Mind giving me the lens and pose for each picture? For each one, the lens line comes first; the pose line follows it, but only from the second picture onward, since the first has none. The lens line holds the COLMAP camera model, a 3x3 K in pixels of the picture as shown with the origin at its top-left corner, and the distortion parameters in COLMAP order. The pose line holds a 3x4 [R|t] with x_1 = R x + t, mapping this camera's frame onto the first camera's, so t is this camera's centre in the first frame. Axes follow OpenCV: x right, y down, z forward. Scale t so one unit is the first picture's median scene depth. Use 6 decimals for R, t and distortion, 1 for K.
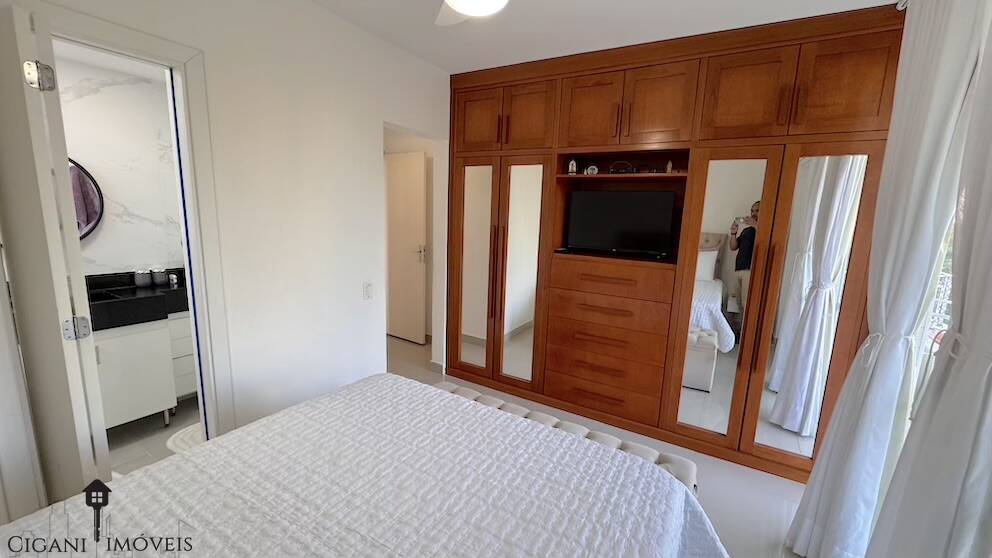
lens RADIAL K [[398.1, 0, 491.7], [0, 398.1, 278.9], [0, 0, 1]] dist [-0.001490, -0.000436]
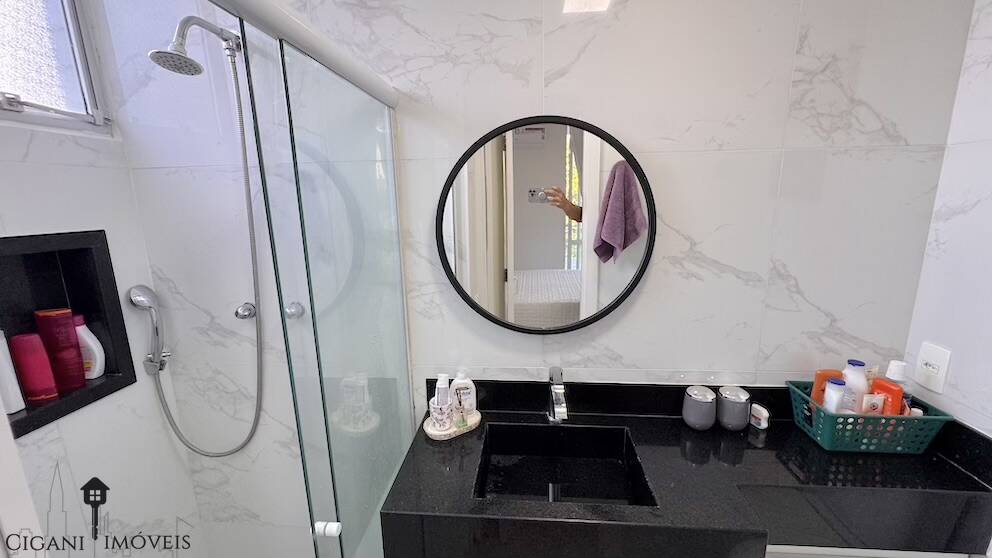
lens RADIAL K [[398.1, 0, 498.5], [0, 398.1, 277.1], [0, 0, 1]] dist [-0.001490, -0.000436]
pose [[0.454750, 0.125236, -0.881770, -0.607636], [-0.122765, 0.989428, 0.077213, -0.142086], [0.882117, 0.073138, 0.465317, 0.595872]]
